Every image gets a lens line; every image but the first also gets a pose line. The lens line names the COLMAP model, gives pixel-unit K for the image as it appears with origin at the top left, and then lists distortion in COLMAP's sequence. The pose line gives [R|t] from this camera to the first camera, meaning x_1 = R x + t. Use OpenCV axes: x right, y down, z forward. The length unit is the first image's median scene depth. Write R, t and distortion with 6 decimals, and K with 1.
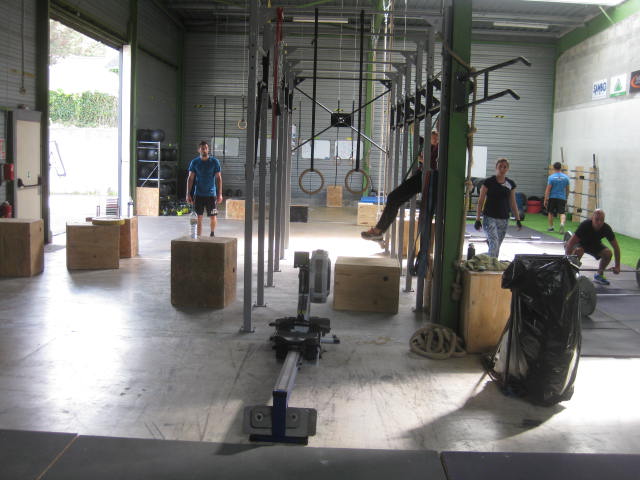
lens RADIAL K [[712.5, 0, 320.0], [0, 712.5, 240.0], [0, 0, 1]] dist [-0.192866, 0.166946]
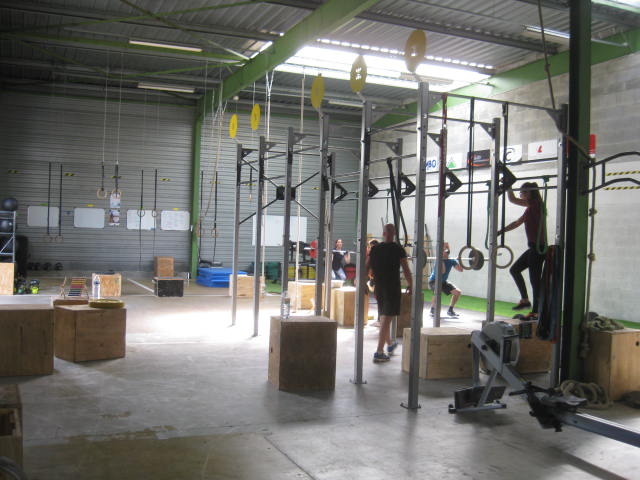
lens RADIAL K [[712.5, 0, 320.0], [0, 712.5, 240.0], [0, 0, 1]] dist [-0.192866, 0.166946]
pose [[0.908909, -0.007255, 0.416932, -0.480558], [0.046648, 0.995342, -0.084373, -0.022482], [-0.414378, 0.096136, 0.905013, 0.099802]]
